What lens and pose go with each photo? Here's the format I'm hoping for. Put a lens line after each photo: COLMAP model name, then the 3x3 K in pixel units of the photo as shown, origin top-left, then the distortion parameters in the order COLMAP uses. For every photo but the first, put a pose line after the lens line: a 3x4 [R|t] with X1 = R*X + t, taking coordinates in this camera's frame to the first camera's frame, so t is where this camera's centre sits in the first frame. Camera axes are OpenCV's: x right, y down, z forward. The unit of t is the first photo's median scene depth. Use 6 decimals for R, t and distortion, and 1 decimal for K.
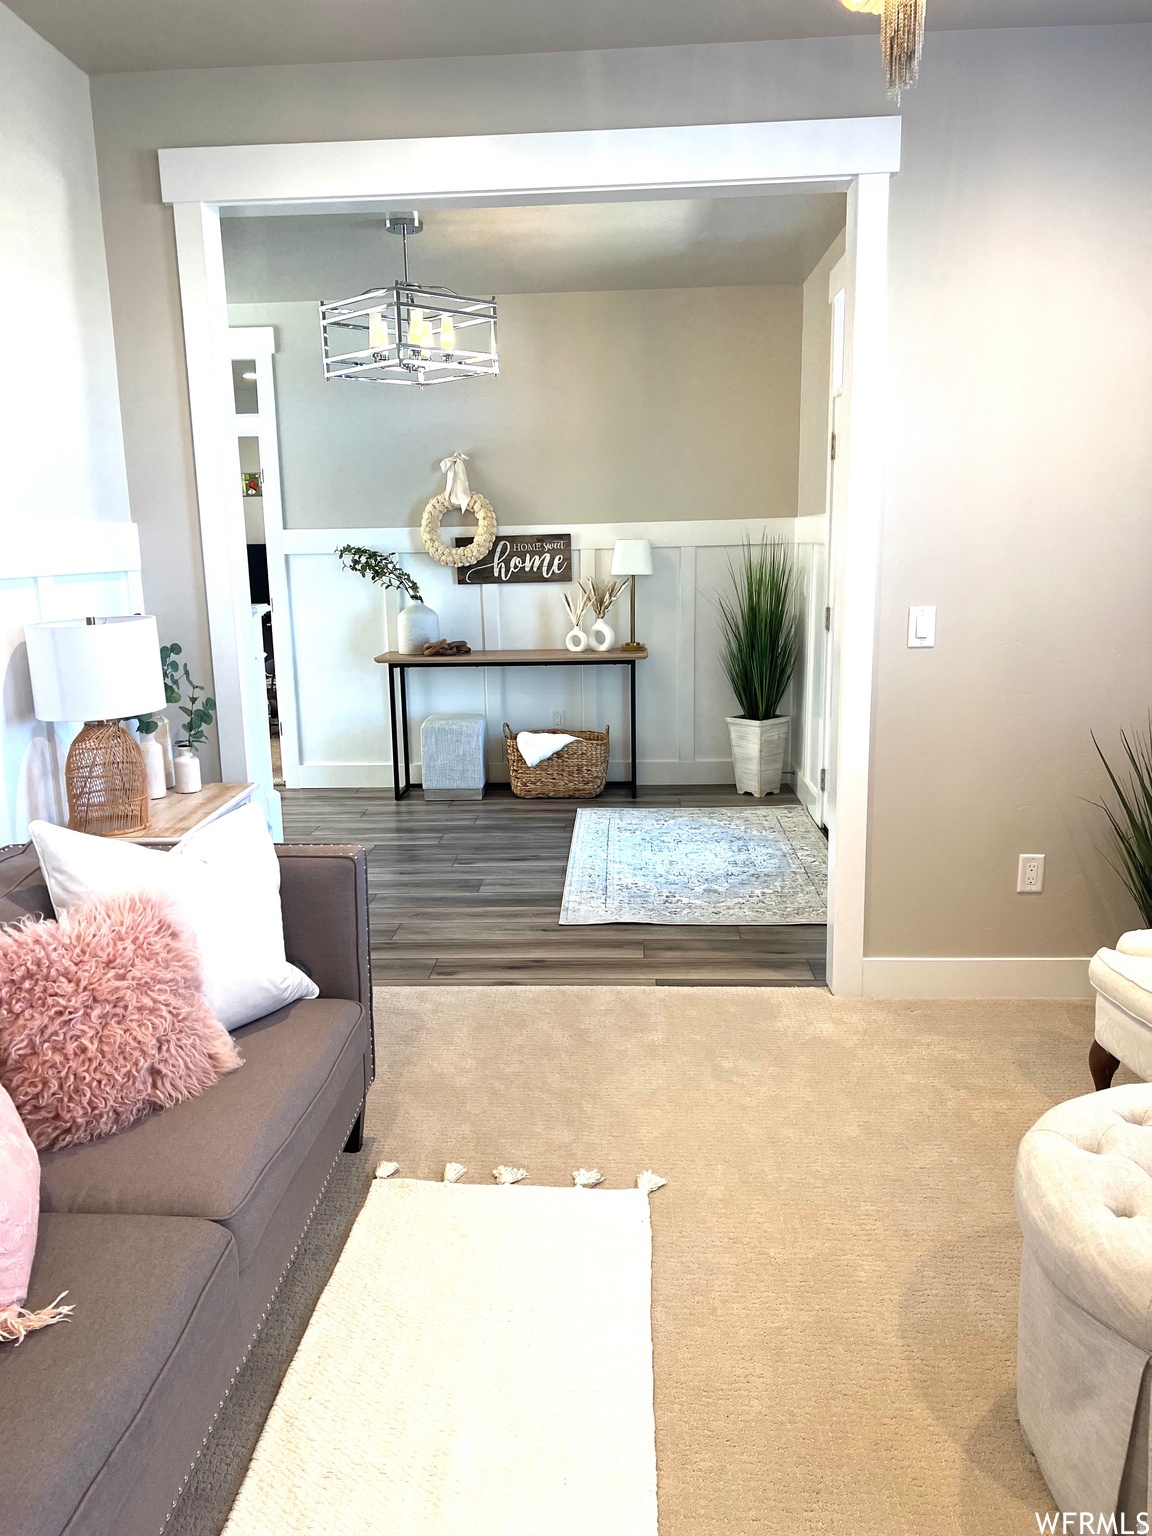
lens RADIAL K [[1128.4, 0, 560.8], [0, 1128.4, 787.6], [0, 0, 1]] dist [0.107064, -0.258067]
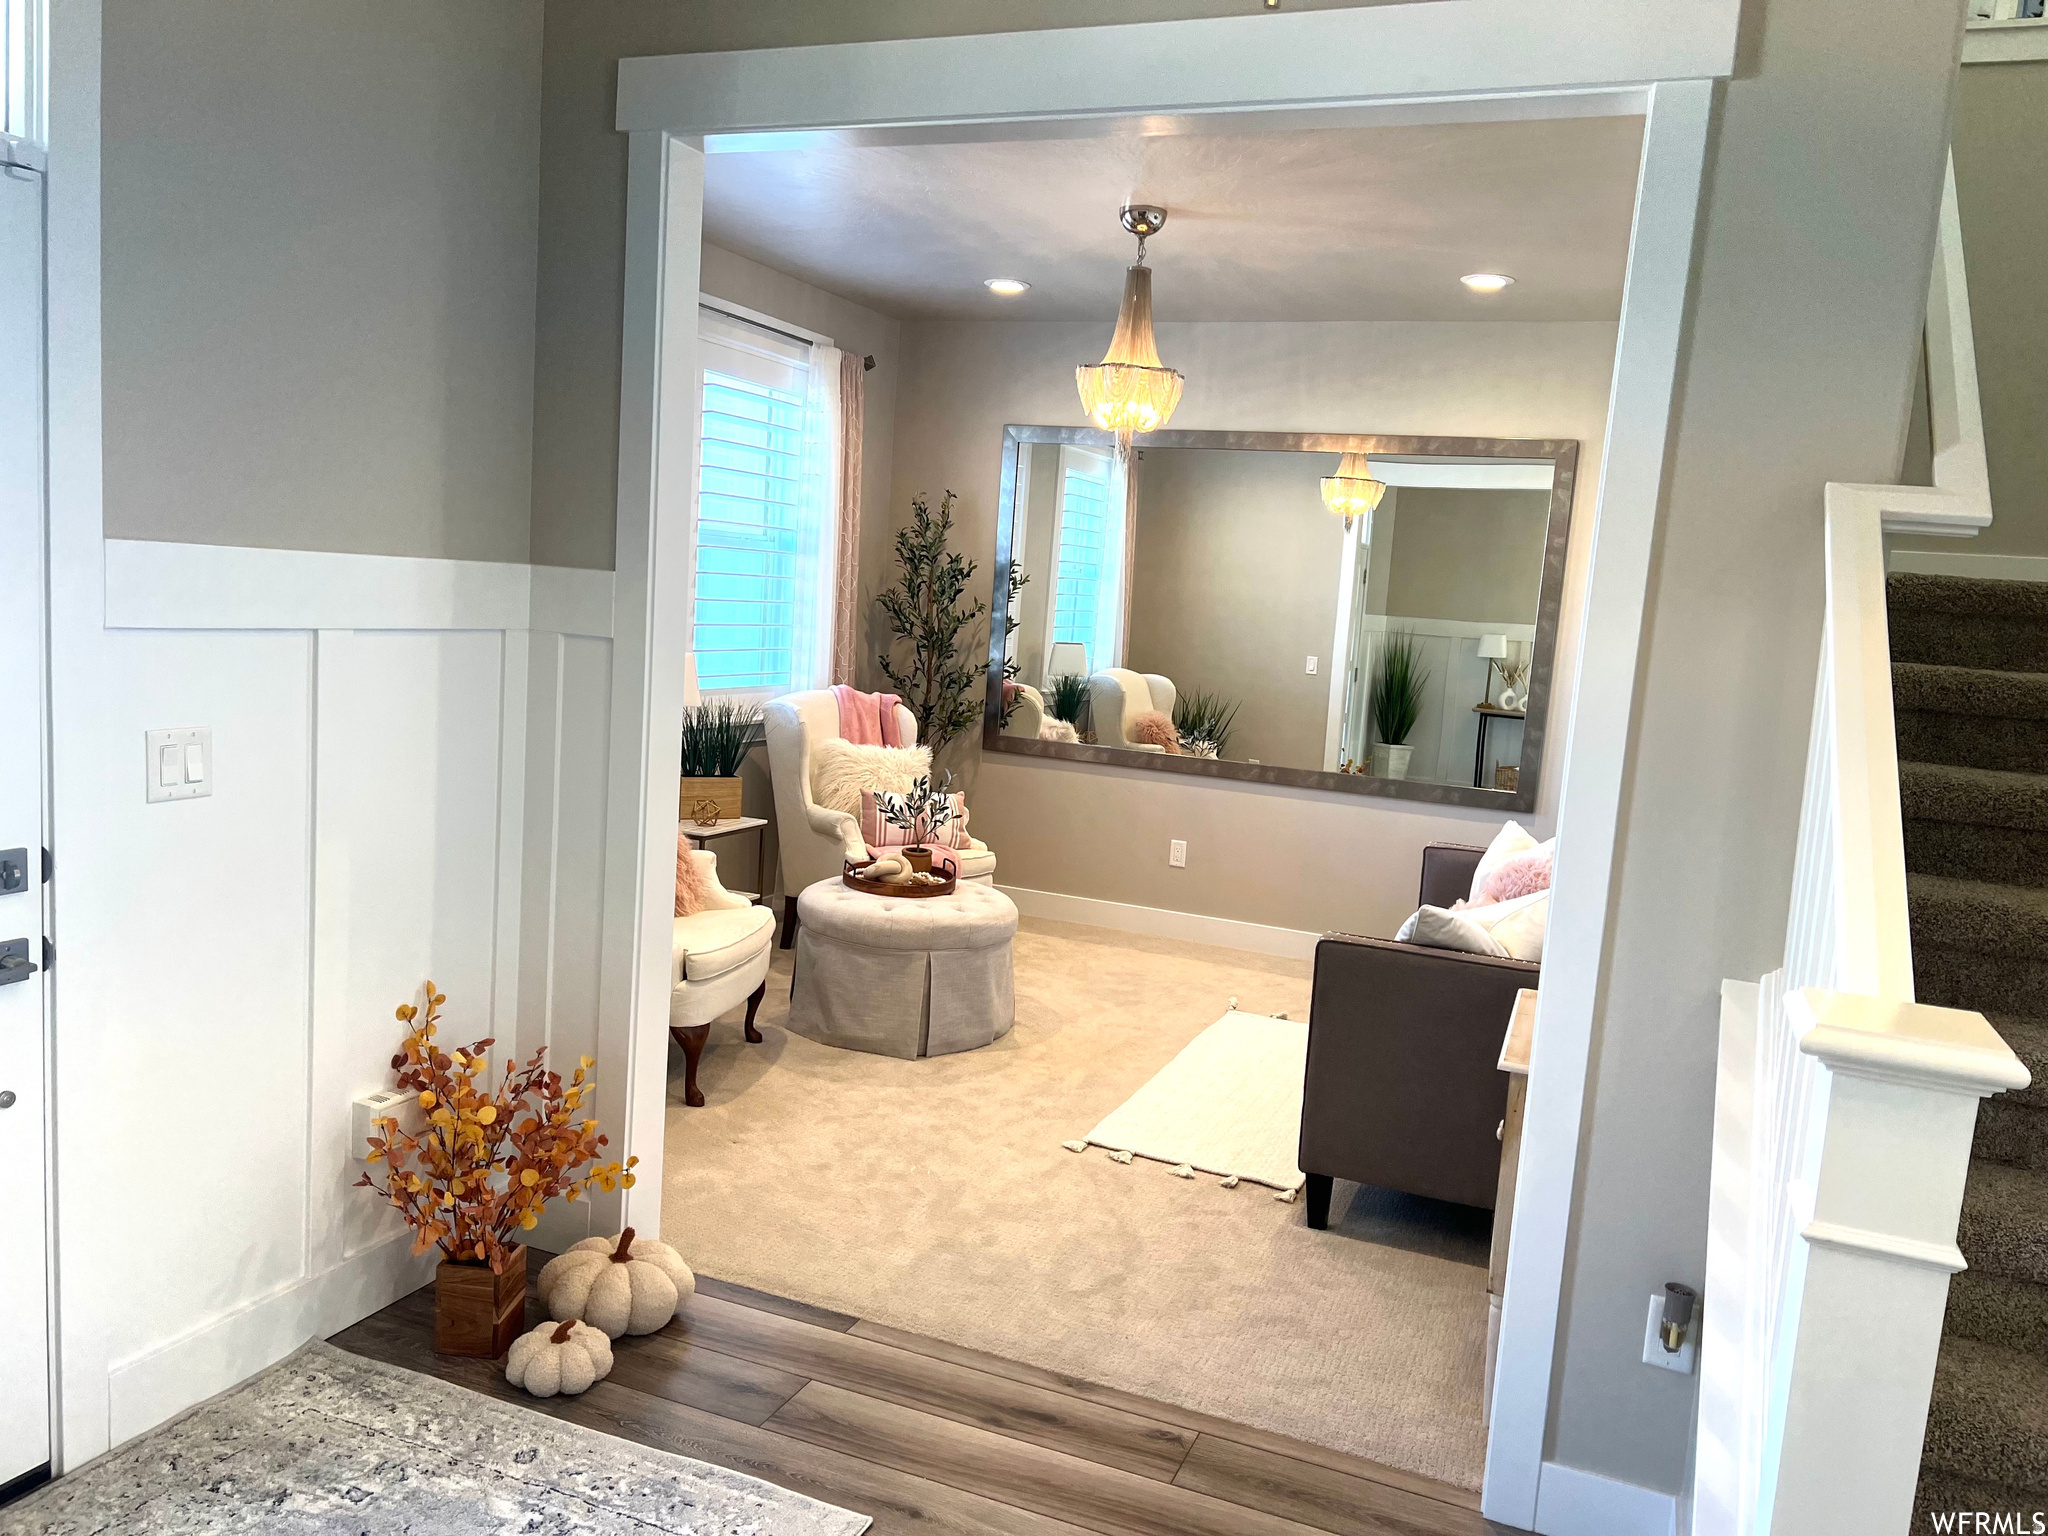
lens RADIAL K [[1537.6, 0, 1027.5], [0, 1537.6, 790.0], [0, 0, 1]] dist [0.097843, -0.113195]
pose [[-0.943954, -0.086956, 0.318417, -0.151640], [0.020530, 0.947340, 0.319571, -0.225550], [-0.329438, 0.308197, -0.892460, 0.969722]]
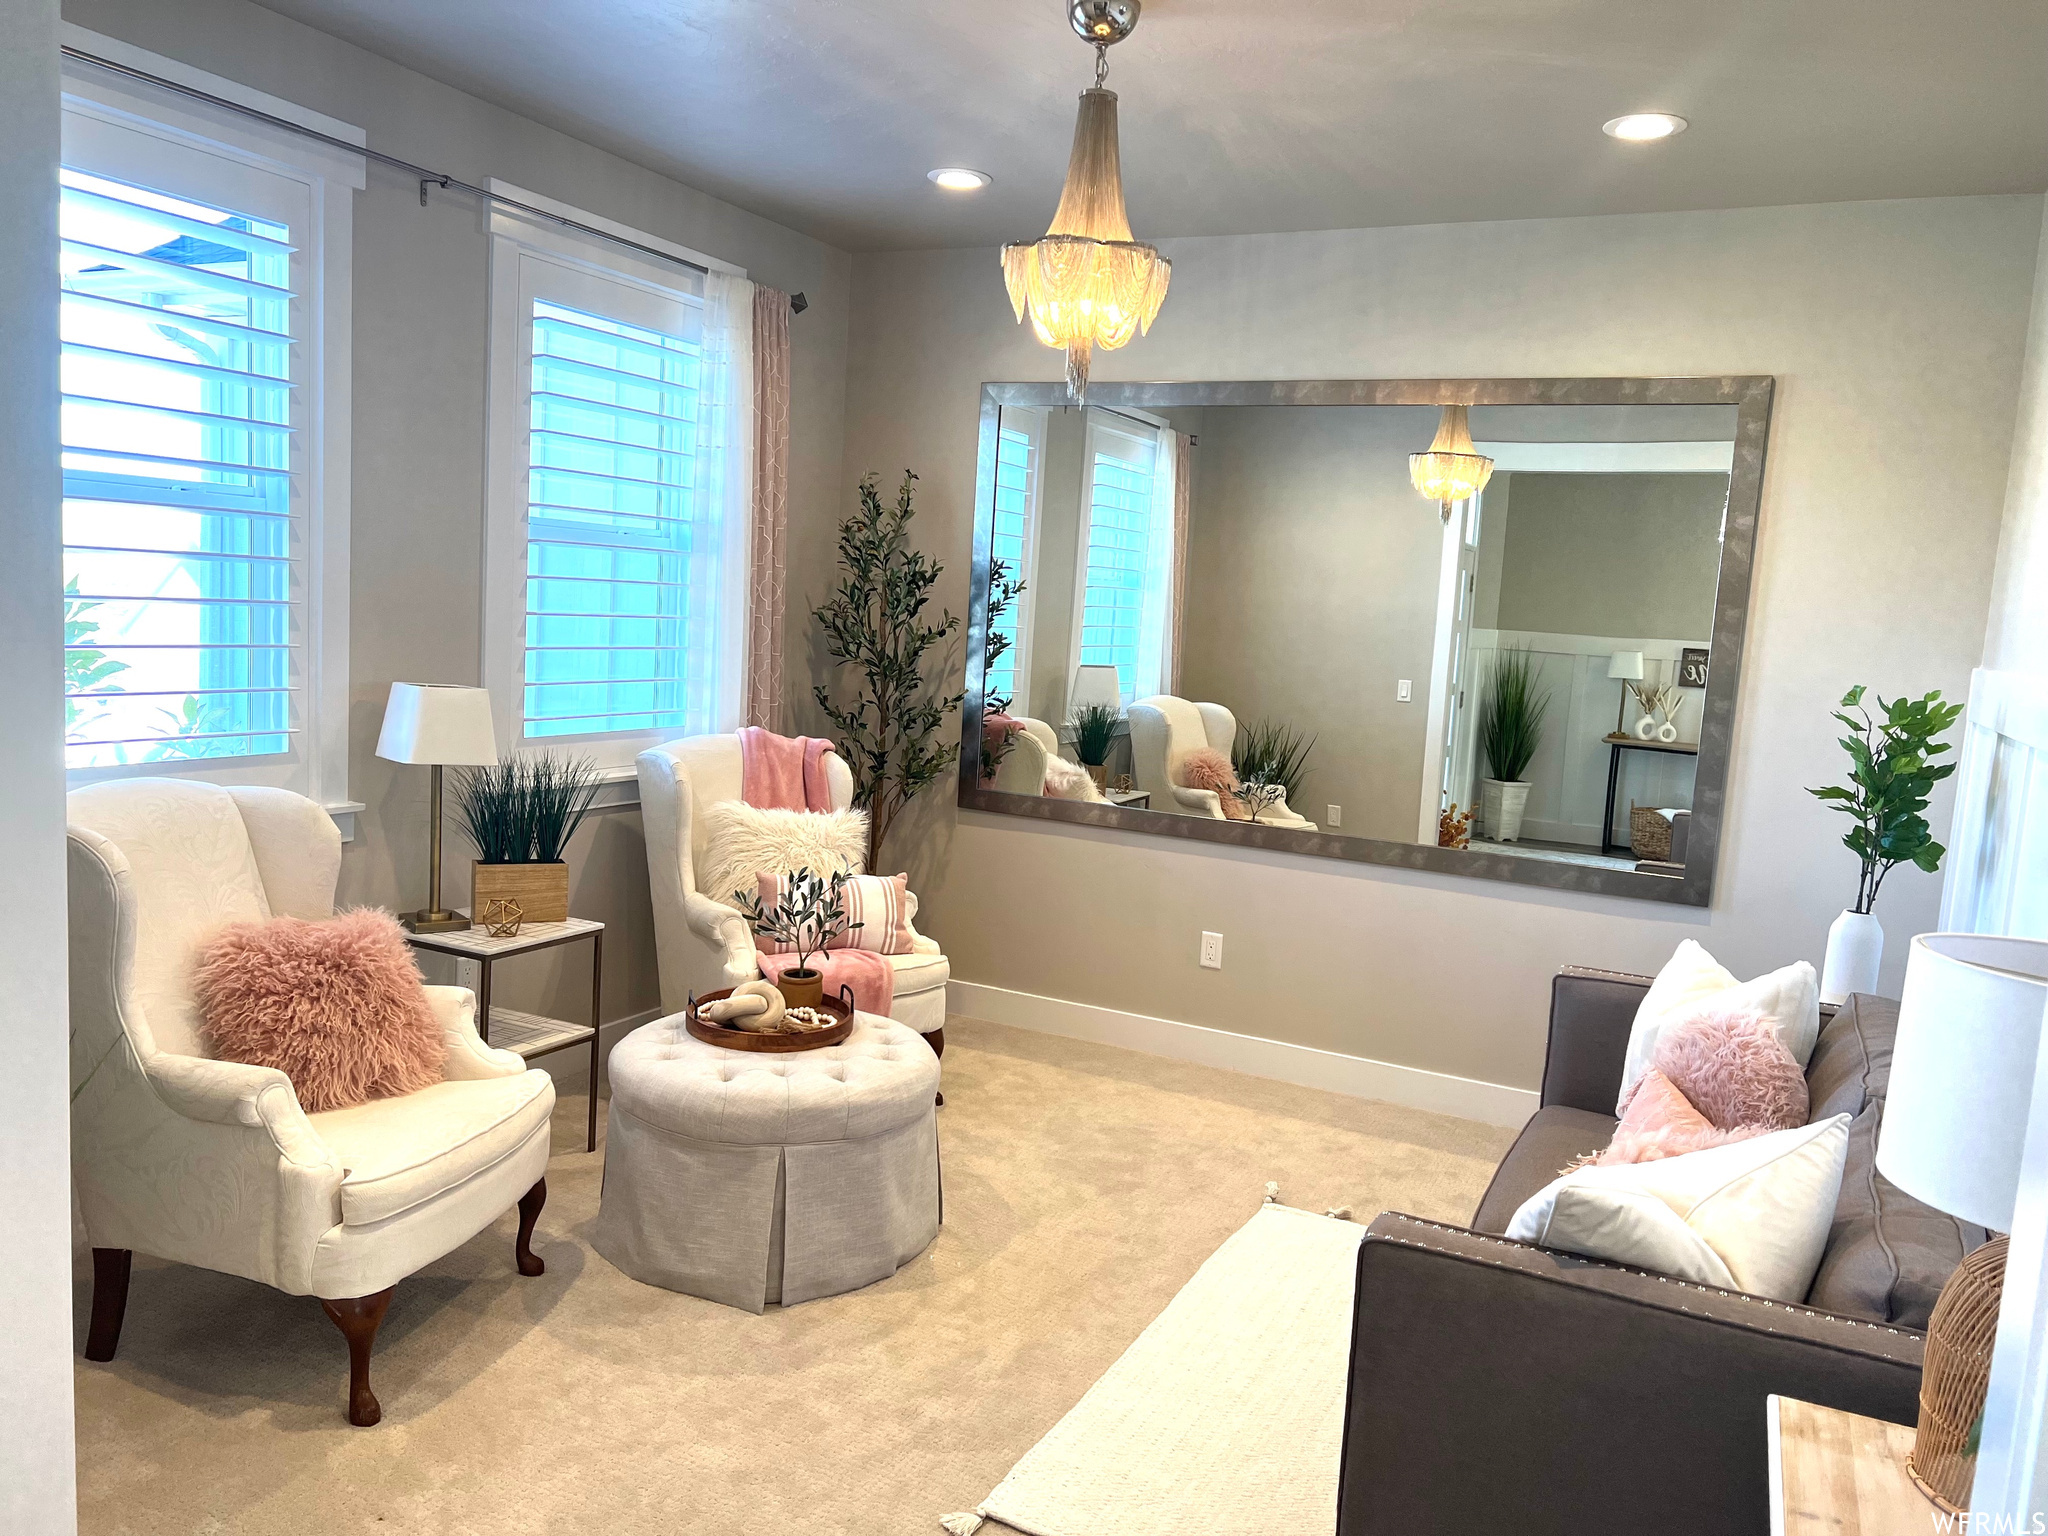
lens RADIAL K [[1537.6, 0, 1023.8], [0, 1537.6, 777.1], [0, 0, 1]] dist [0.083548, -0.107468]
pose [[-0.918923, -0.079972, 0.386245, -0.124385], [0.042517, 0.953442, 0.298563, -0.165631], [-0.392139, 0.290778, -0.872740, 0.695528]]
